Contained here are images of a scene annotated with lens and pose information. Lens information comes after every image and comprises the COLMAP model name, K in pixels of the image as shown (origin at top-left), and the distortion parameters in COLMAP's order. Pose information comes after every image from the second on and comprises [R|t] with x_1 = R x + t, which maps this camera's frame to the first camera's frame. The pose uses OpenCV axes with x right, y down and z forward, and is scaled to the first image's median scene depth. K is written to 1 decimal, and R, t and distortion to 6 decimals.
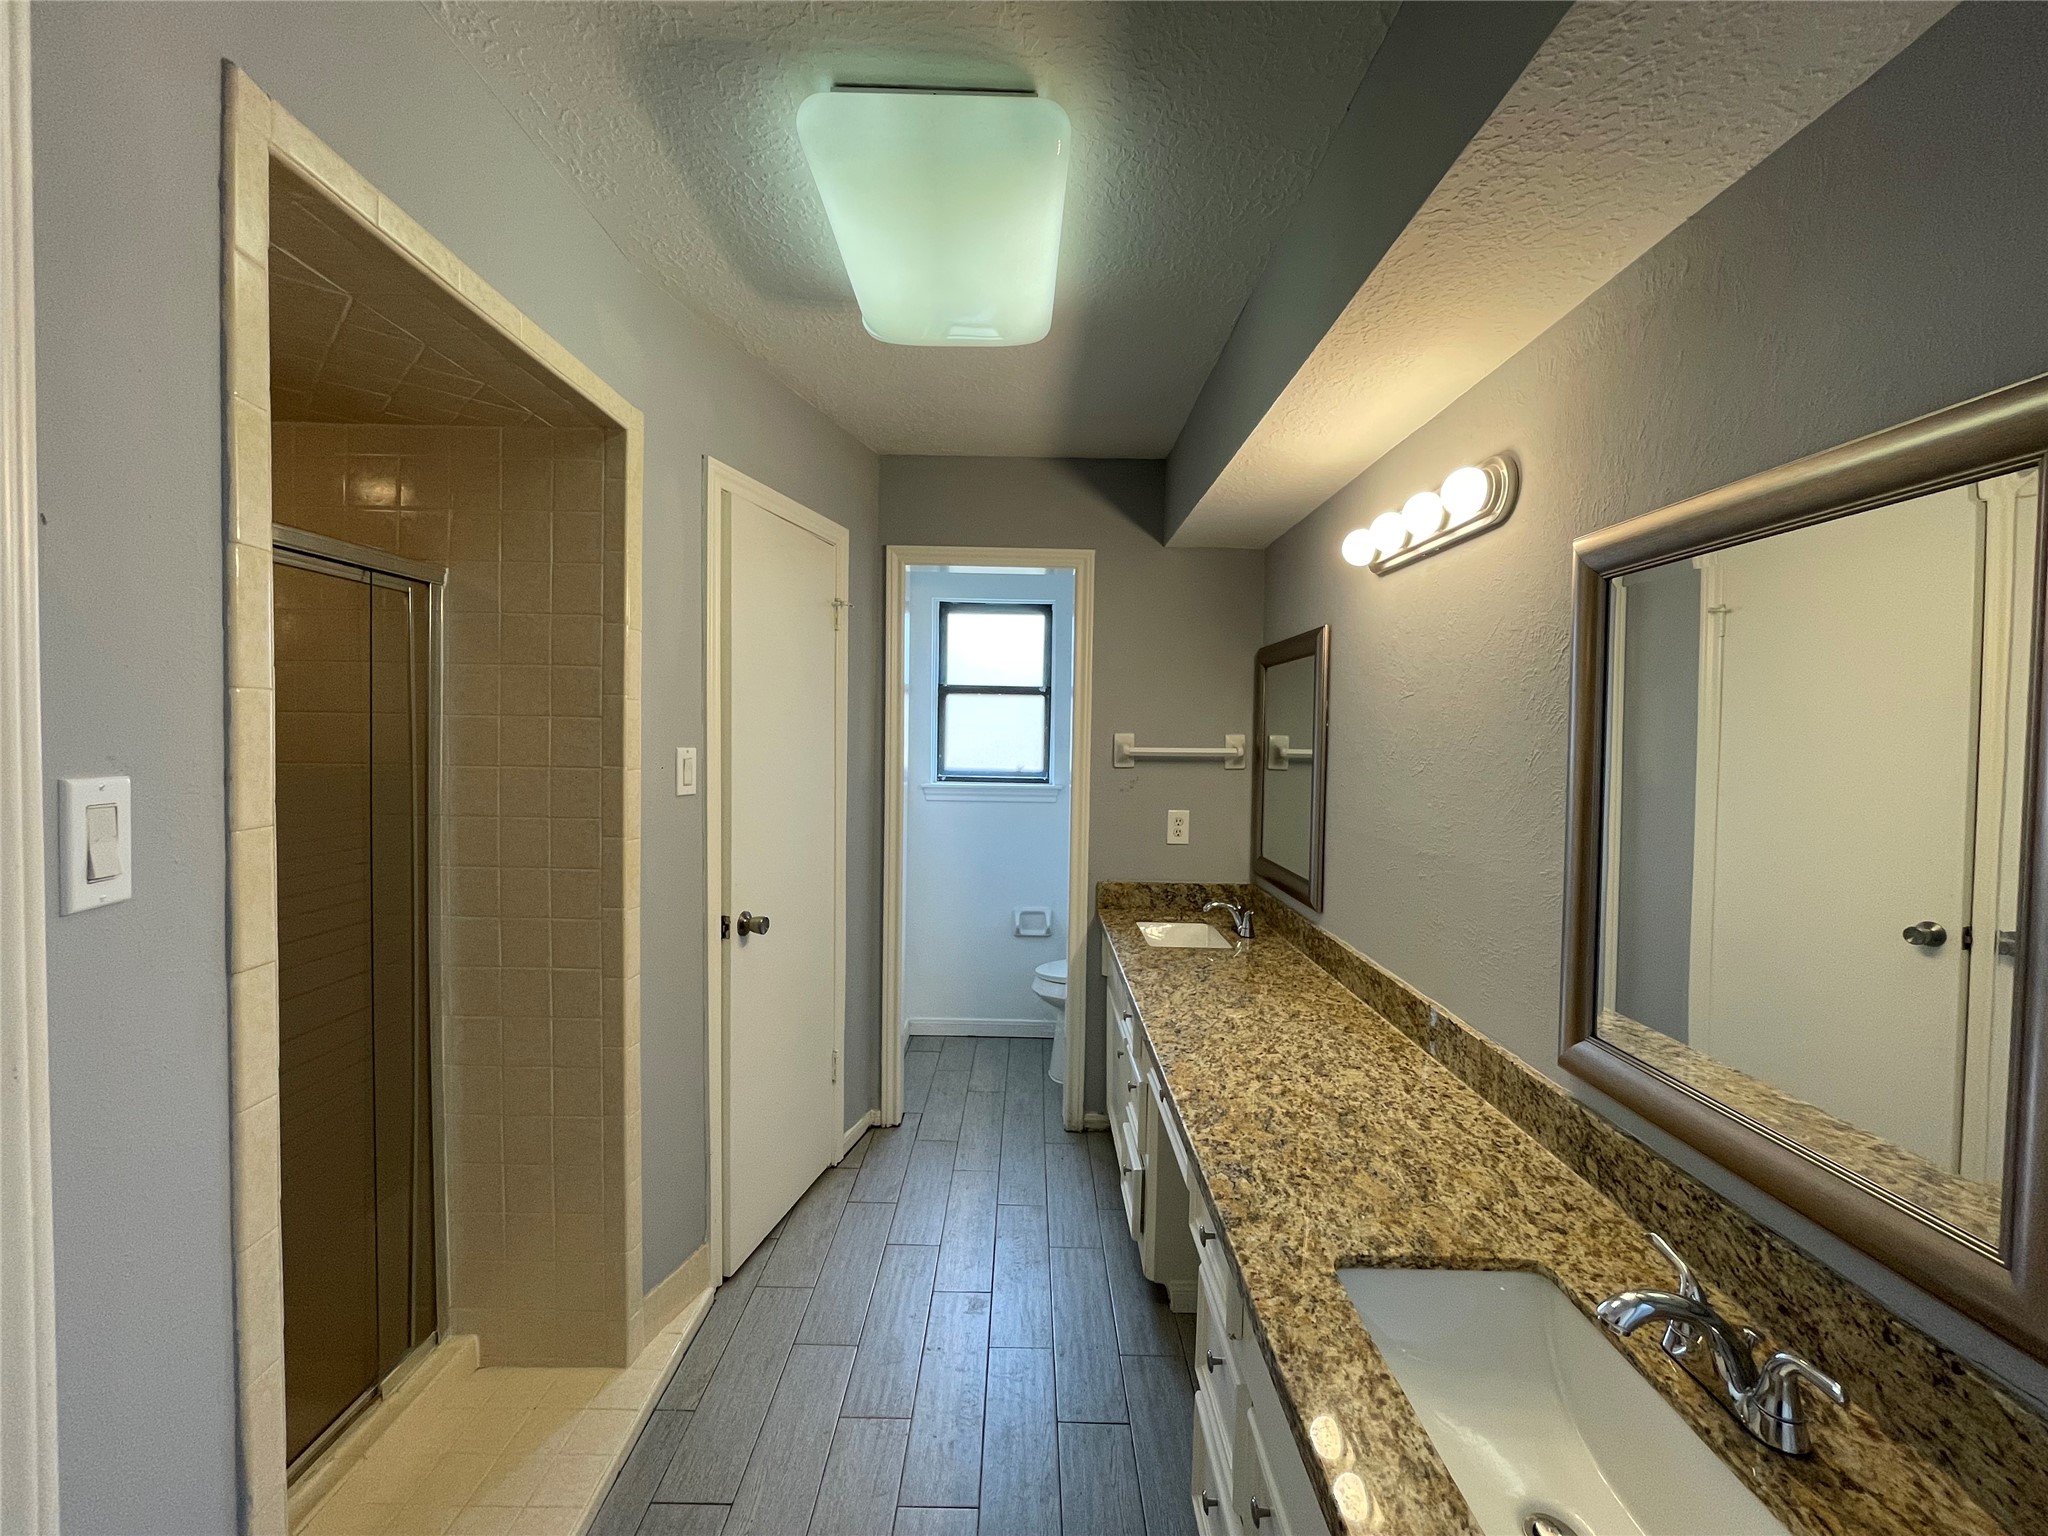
lens RADIAL K [[831.3, 0, 1024.9], [0, 831.3, 759.0], [0, 0, 1]] dist [-0.002589, -0.000520]
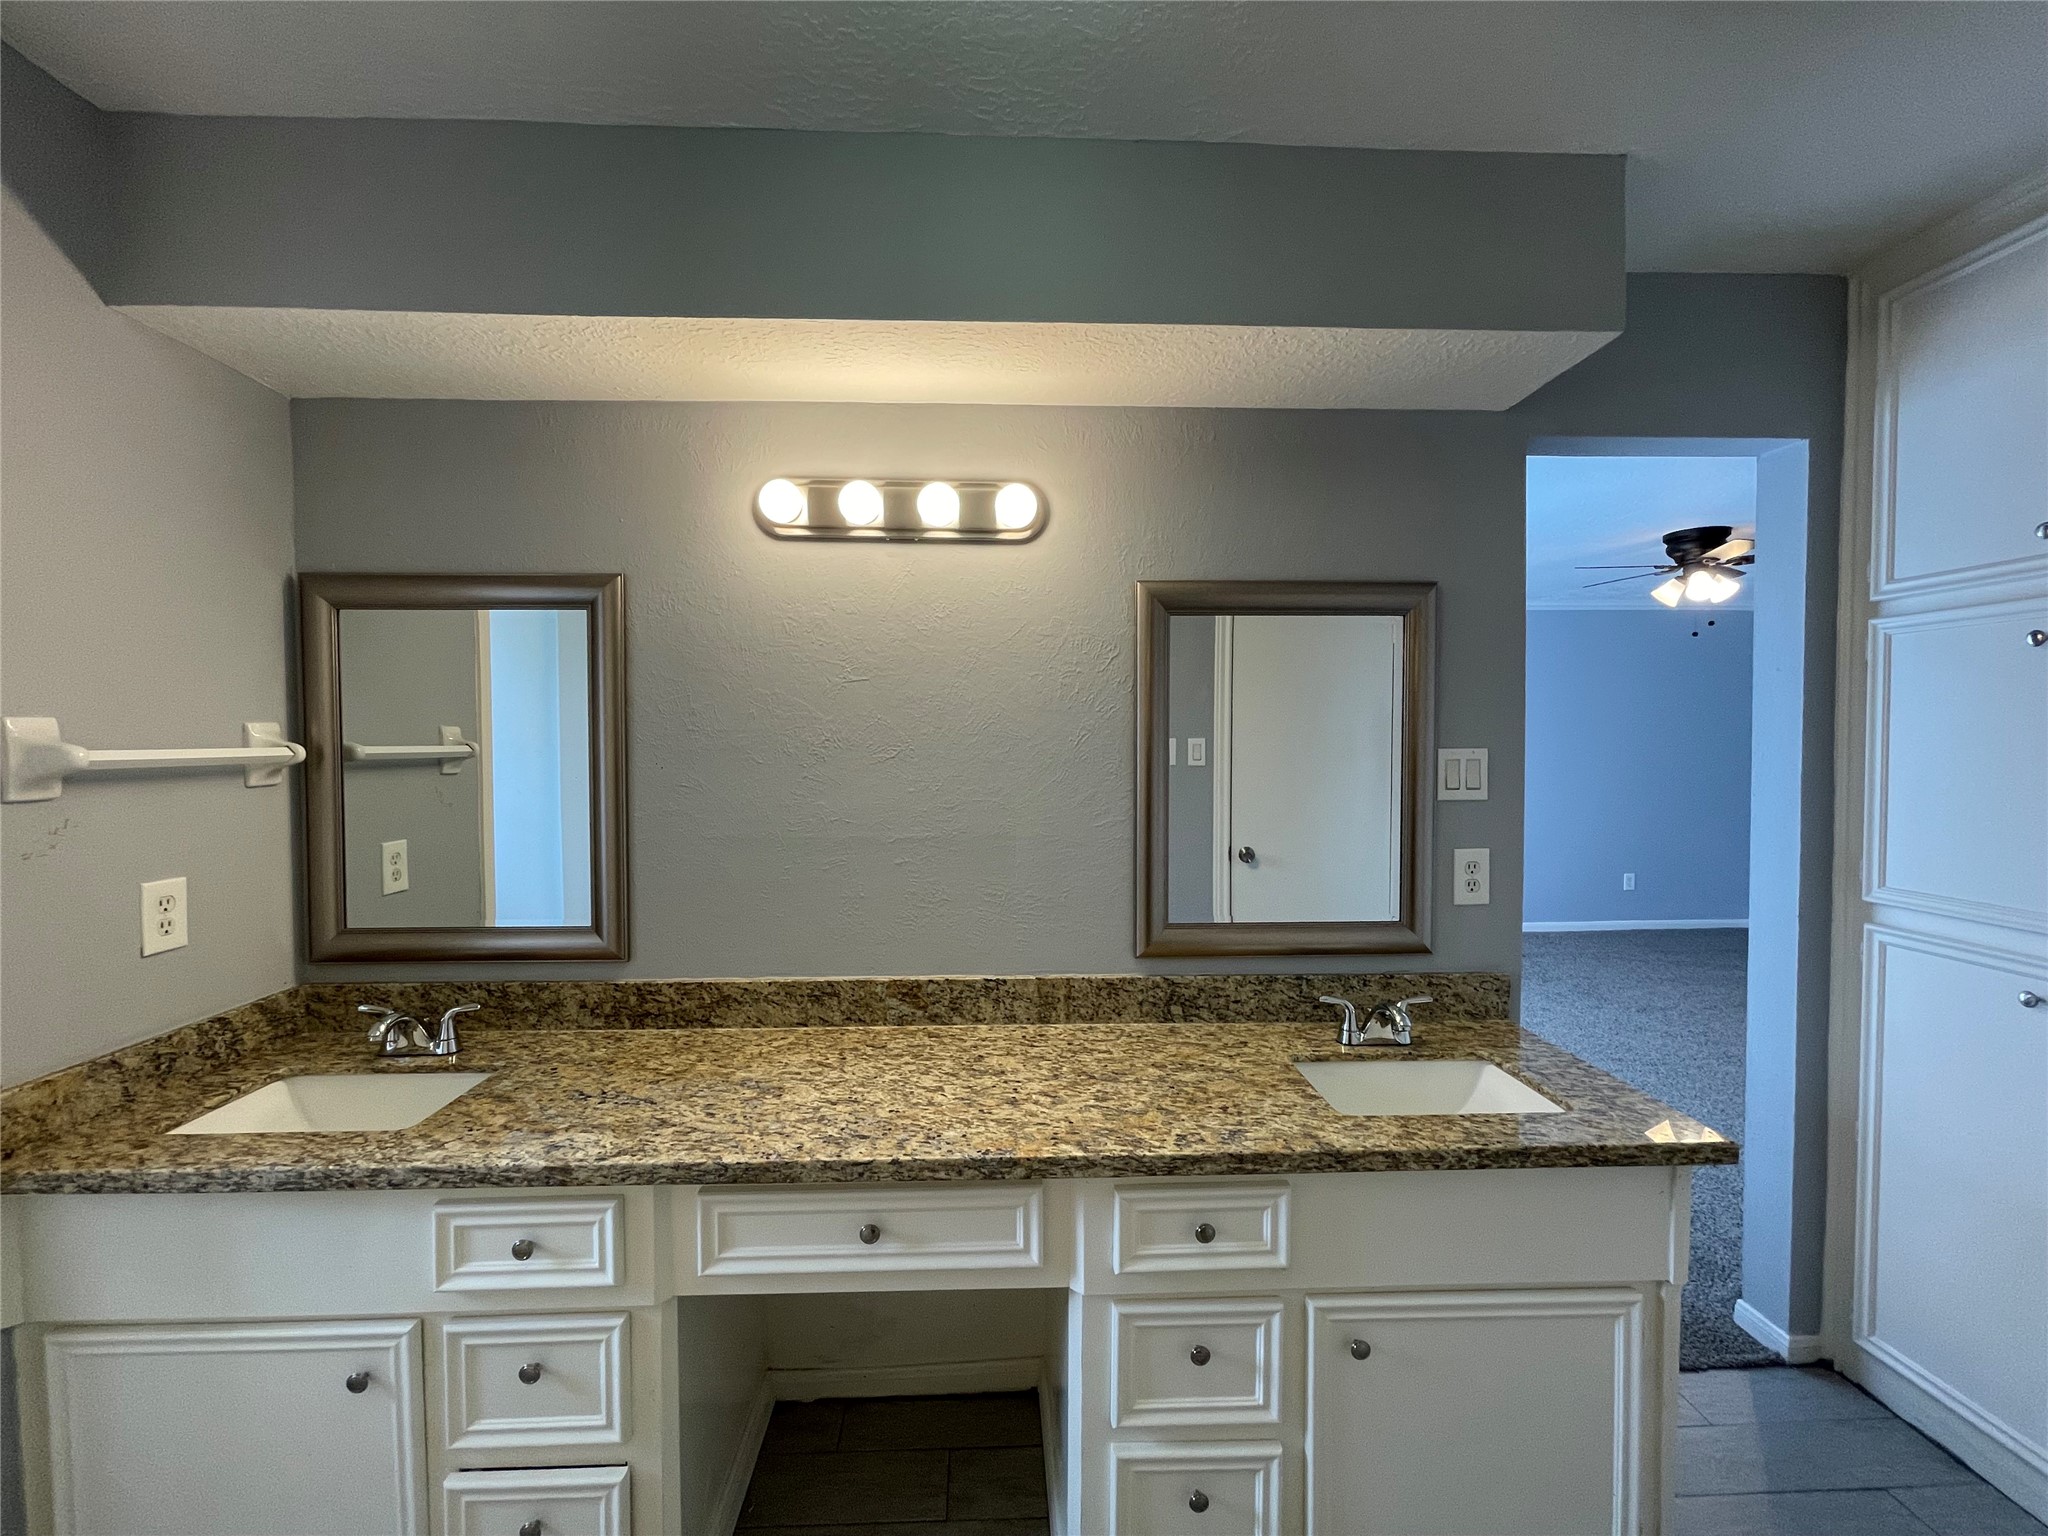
lens RADIAL K [[831.3, 0, 1024.9], [0, 831.3, 759.0], [0, 0, 1]] dist [-0.002589, -0.000520]
pose [[-0.034678, -0.040998, 0.998557, -0.605060], [0.033912, 0.998535, 0.042175, -0.022507], [-0.998823, 0.035325, -0.033237, 1.023799]]
